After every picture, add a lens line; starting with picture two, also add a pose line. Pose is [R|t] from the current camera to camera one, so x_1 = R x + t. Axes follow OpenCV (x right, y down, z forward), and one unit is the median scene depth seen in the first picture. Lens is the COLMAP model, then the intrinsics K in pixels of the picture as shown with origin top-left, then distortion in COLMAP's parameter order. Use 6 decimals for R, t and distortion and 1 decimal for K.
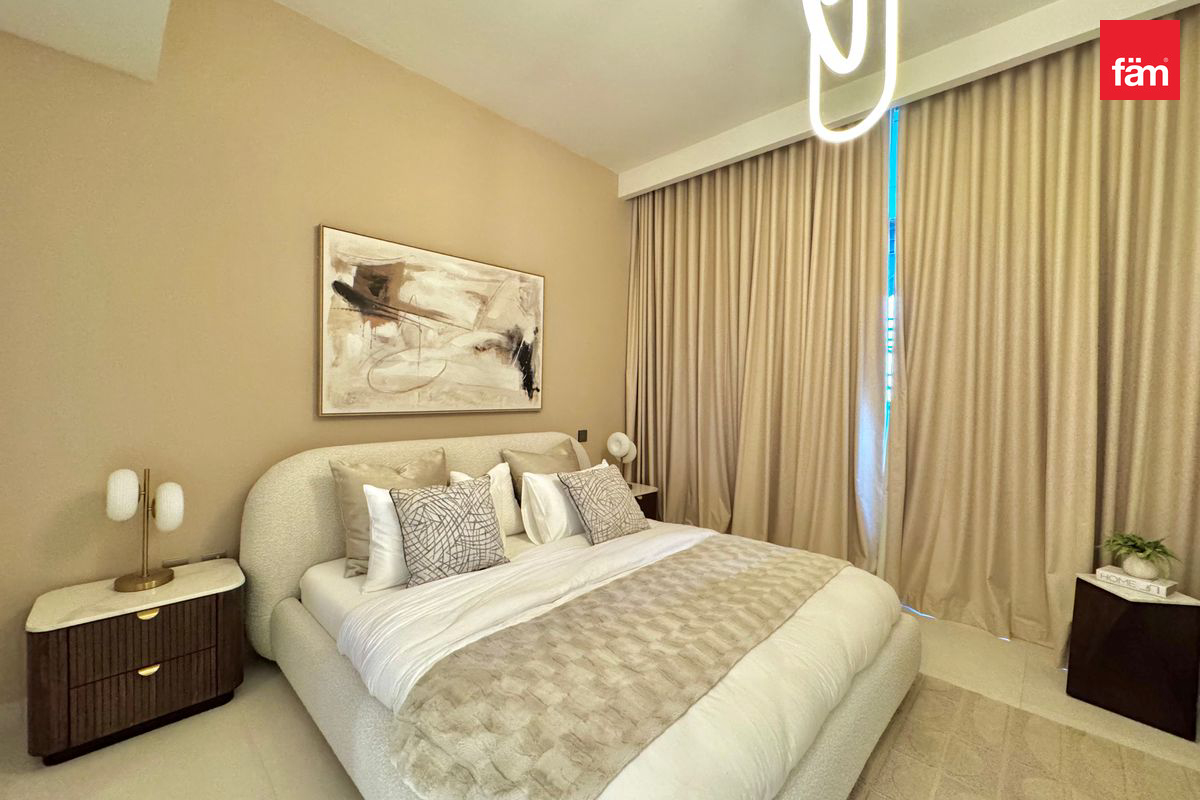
lens RADIAL K [[477.1, 0, 597.2], [0, 477.1, 401.4], [0, 0, 1]] dist [-0.003124, -0.000284]
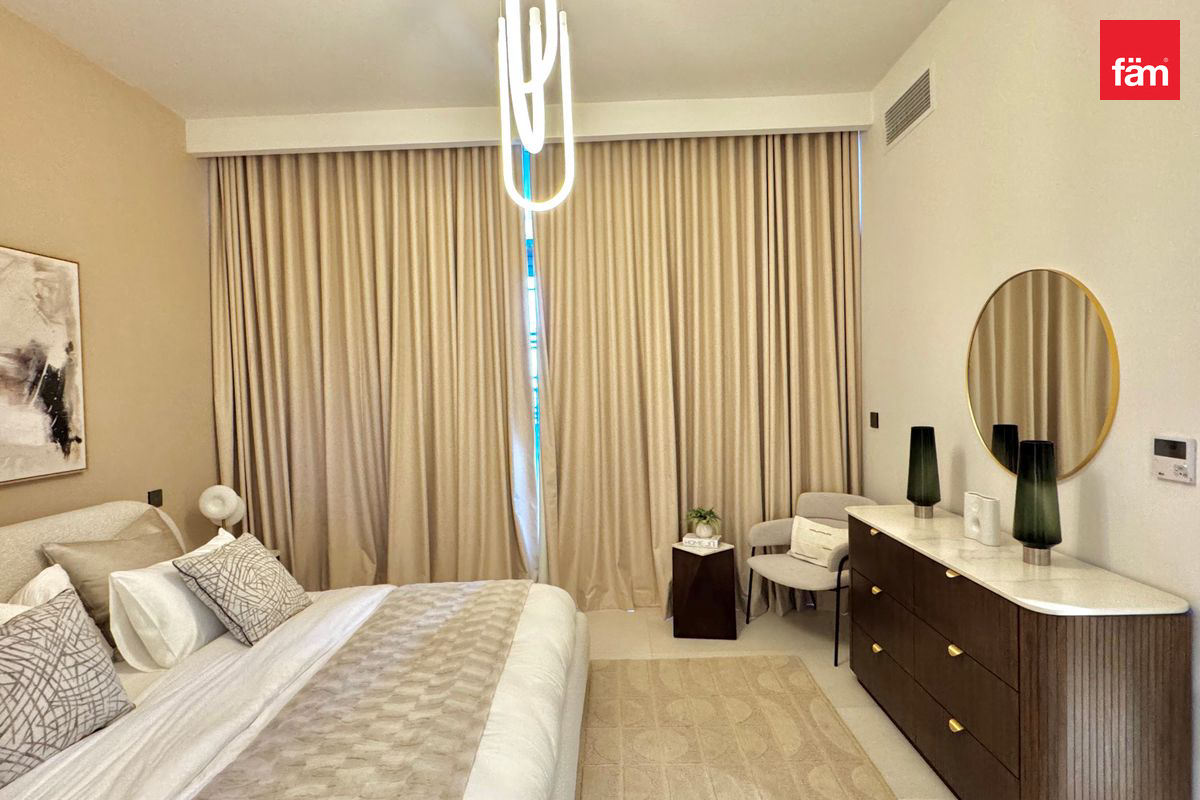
lens RADIAL K [[596.9, 0, 601.3], [0, 596.9, 402.3], [0, 0, 1]] dist [-0.003147, 0.000652]
pose [[0.733675, -0.056148, 0.677177, -0.249364], [0.061184, 0.997991, 0.016459, -0.075476], [-0.676741, 0.029357, 0.735636, -0.104547]]
